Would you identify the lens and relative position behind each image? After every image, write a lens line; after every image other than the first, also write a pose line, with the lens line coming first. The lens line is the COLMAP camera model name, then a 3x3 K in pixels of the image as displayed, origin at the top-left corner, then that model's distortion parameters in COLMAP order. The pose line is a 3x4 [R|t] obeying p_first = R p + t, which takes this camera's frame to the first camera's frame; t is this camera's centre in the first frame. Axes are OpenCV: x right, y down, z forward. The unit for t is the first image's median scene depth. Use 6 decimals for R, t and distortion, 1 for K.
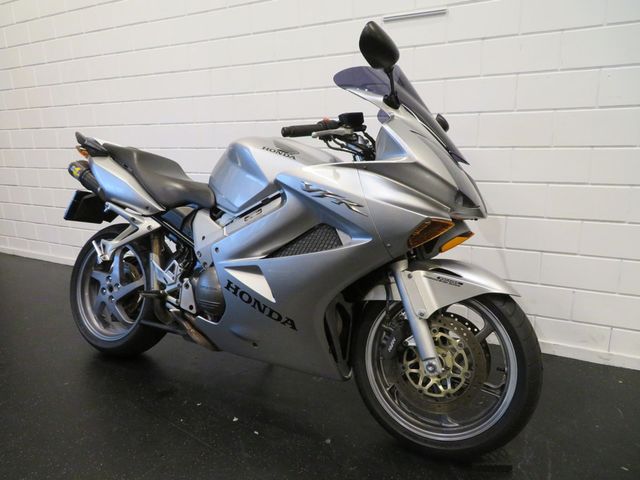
lens RADIAL K [[479.8, 0, 320.0], [0, 479.8, 240.0], [0, 0, 1]] dist [-0.004872, -0.001580]
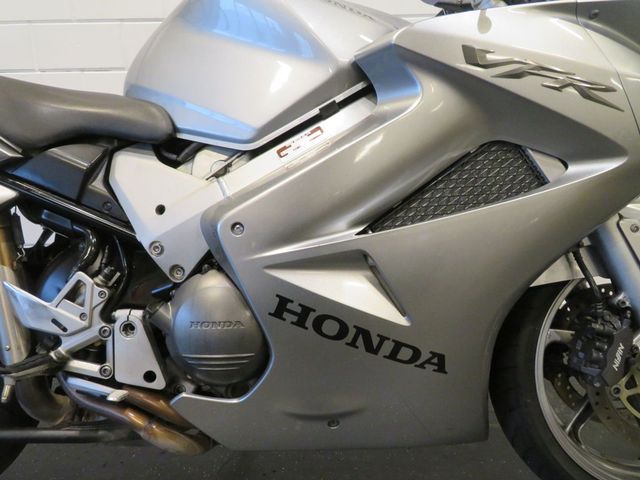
lens RADIAL K [[460.1, 0, 317.8], [0, 460.1, 242.1], [0, 0, 1]] dist [-0.005374, -0.000302]
pose [[0.875326, -0.122221, 0.467831, -0.355723], [0.108189, 0.992503, 0.056866, 0.018789], [-0.471274, 0.000837, 0.881987, 0.651258]]
